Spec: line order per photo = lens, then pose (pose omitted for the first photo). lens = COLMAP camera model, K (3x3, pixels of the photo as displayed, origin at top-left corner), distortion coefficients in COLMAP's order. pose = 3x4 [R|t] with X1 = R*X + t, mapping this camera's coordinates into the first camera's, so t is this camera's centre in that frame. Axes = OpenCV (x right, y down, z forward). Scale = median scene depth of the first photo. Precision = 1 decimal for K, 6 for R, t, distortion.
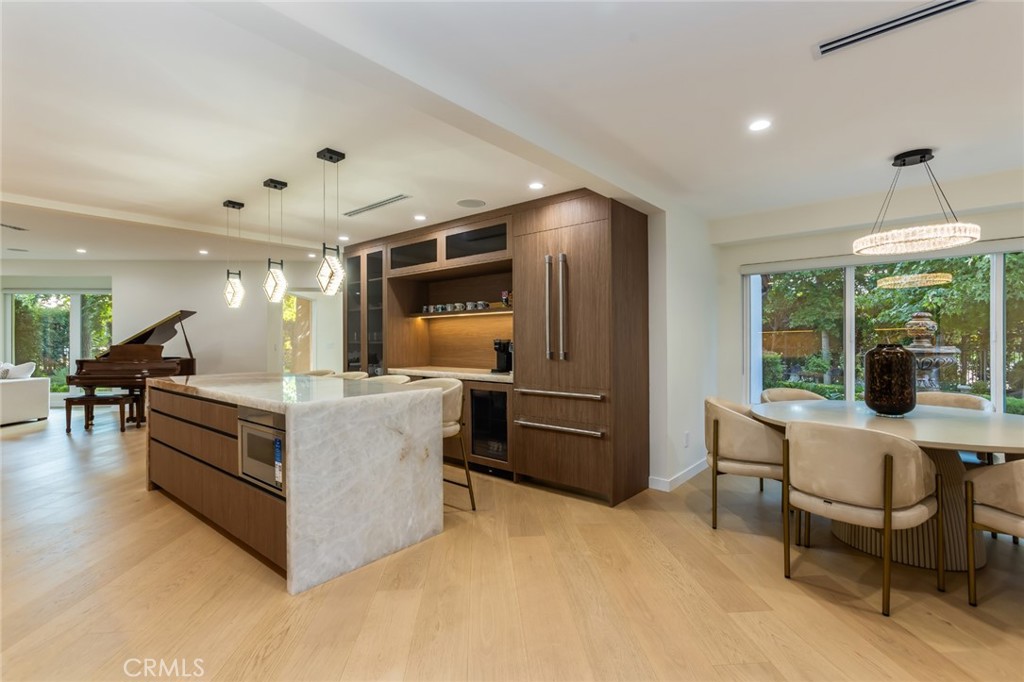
lens RADIAL K [[466.6, 0, 510.7], [0, 466.6, 339.6], [0, 0, 1]] dist [0.003370, 0.004332]
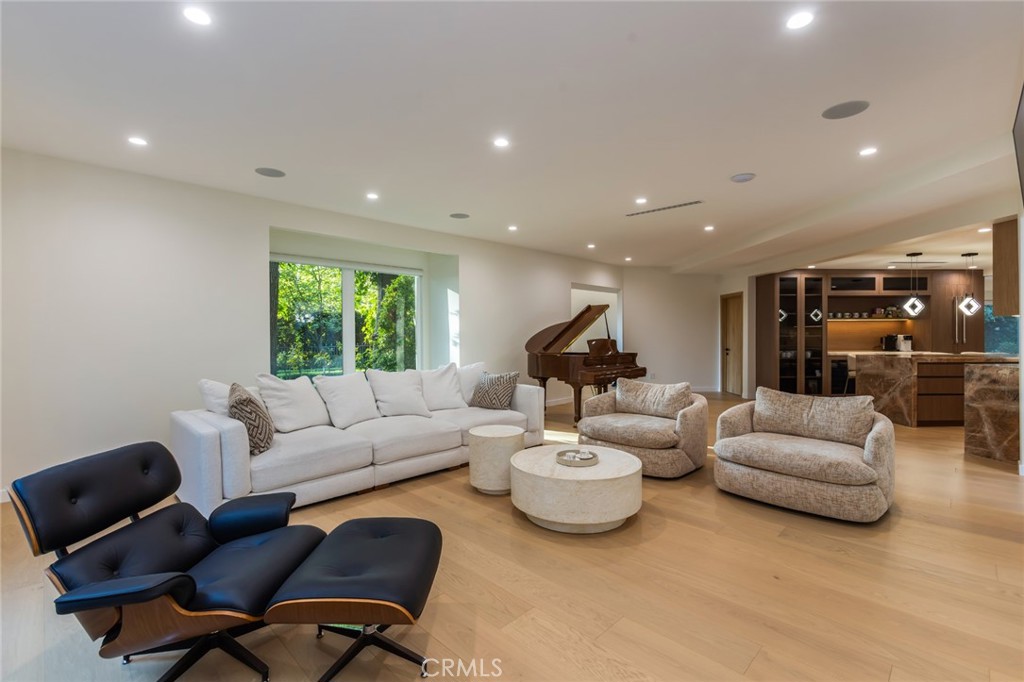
lens RADIAL K [[466.6, 0, 514.7], [0, 466.6, 336.0], [0, 0, 1]] dist [0.003370, 0.004332]
pose [[0.735678, -0.003325, 0.677323, -3.825452], [-0.000496, 0.999985, 0.005448, -0.004103], [-0.677331, -0.004344, 0.735666, 0.998400]]
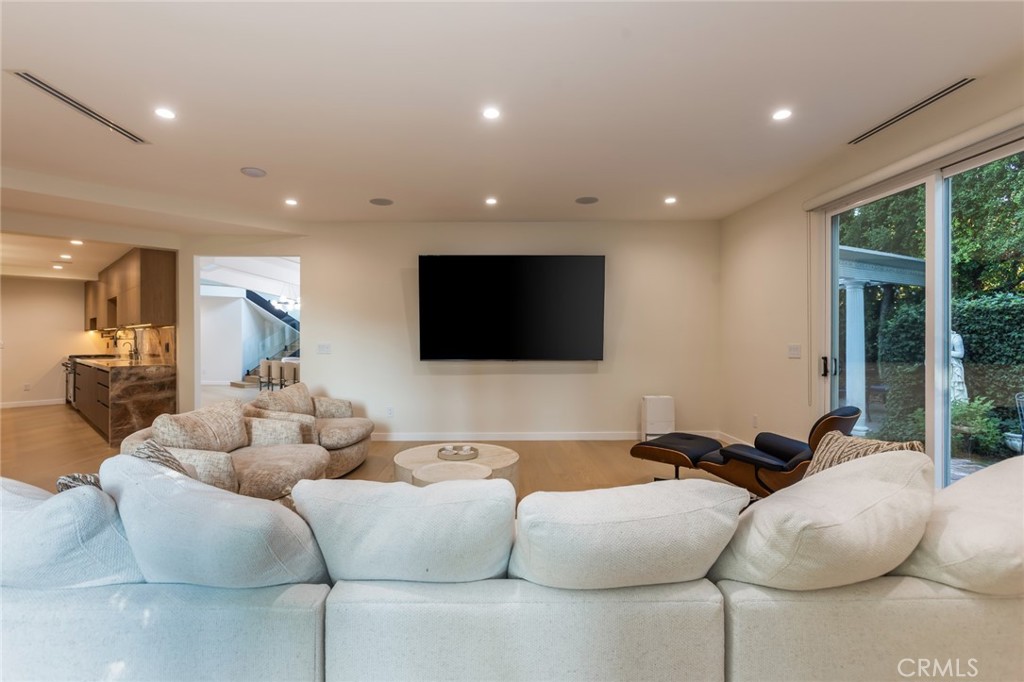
lens RADIAL K [[482.8, 0, 495.5], [0, 482.8, 336.3], [0, 0, 1]] dist [0.002150, 0.004621]
pose [[-0.998144, 0.006369, 0.060568, -3.116891], [0.005819, 0.999940, -0.009258, 0.012970], [-0.060623, -0.008889, -0.998121, 2.965004]]
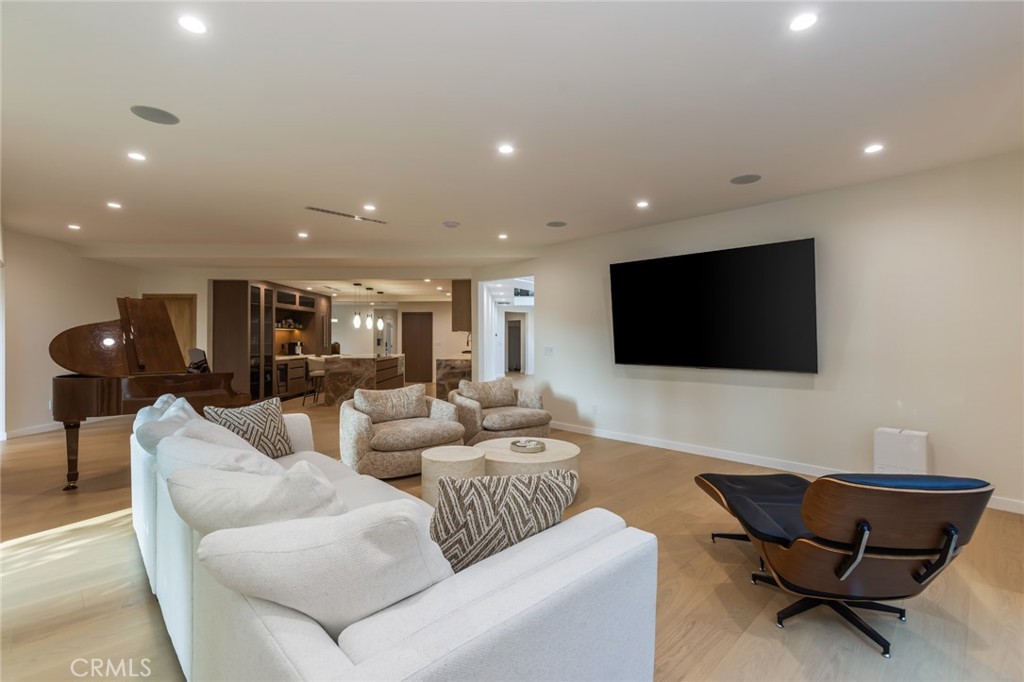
lens RADIAL K [[466.6, 0, 508.2], [0, 466.6, 339.7], [0, 0, 1]] dist [0.003370, 0.004332]
pose [[-0.645661, 0.001021, 0.763624, -3.947789], [-0.001044, 0.999997, -0.002219, -0.007892], [-0.763624, -0.002230, -0.645658, 2.654662]]
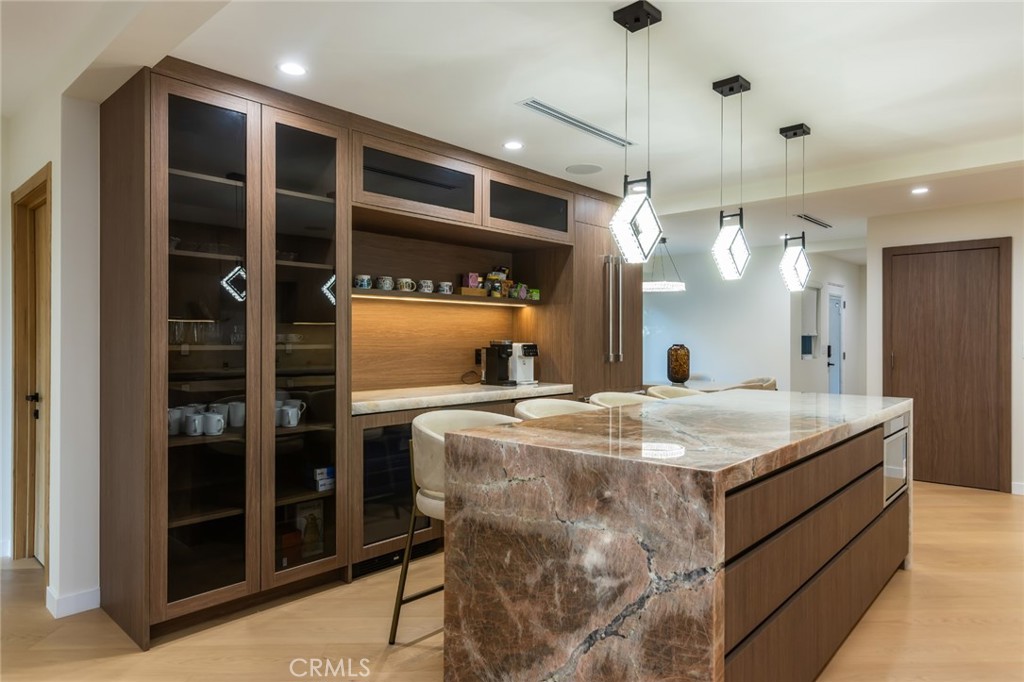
lens RADIAL K [[625.7, 0, 512.8], [0, 625.7, 338.4], [0, 0, 1]] dist [-0.001133, 0.012859]
pose [[0.026888, 0.003892, 0.999631, -1.567858], [-0.004396, 0.999983, -0.003775, -0.001735], [-0.999629, -0.004293, 0.026905, 1.495569]]
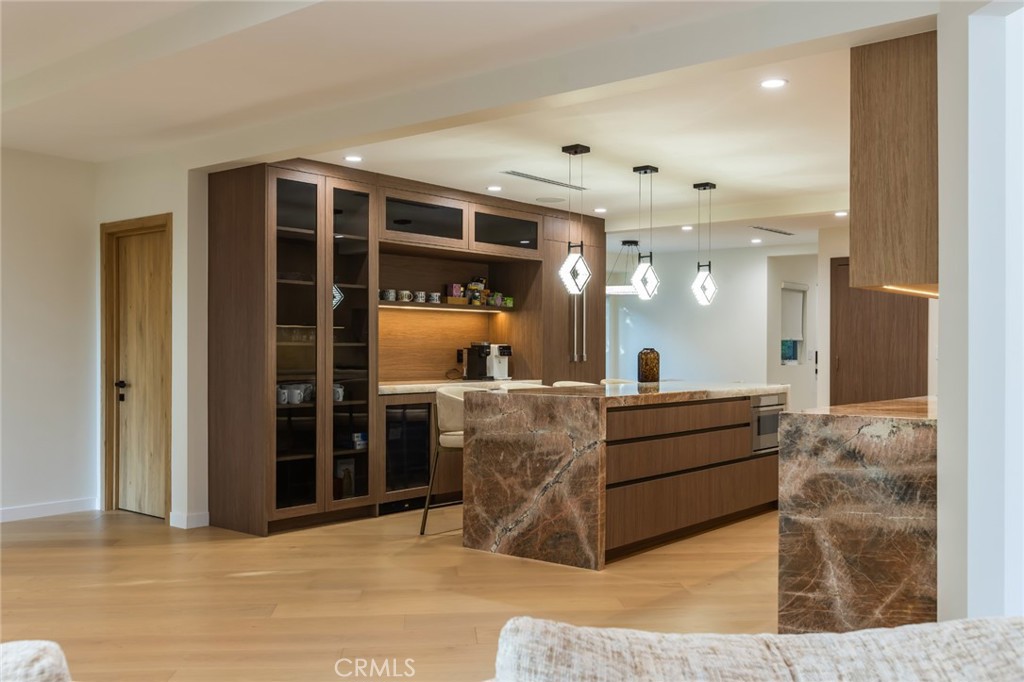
lens RADIAL K [[960.0, 0, 516.2], [0, 960.0, 356.1], [0, 0, 1]] dist [0.012828, 0.000000]
pose [[-0.032213, -0.005119, 0.999468, -2.795525], [-0.006244, 0.999968, 0.004921, 0.024023], [-0.999462, -0.006082, -0.032244, 1.552221]]
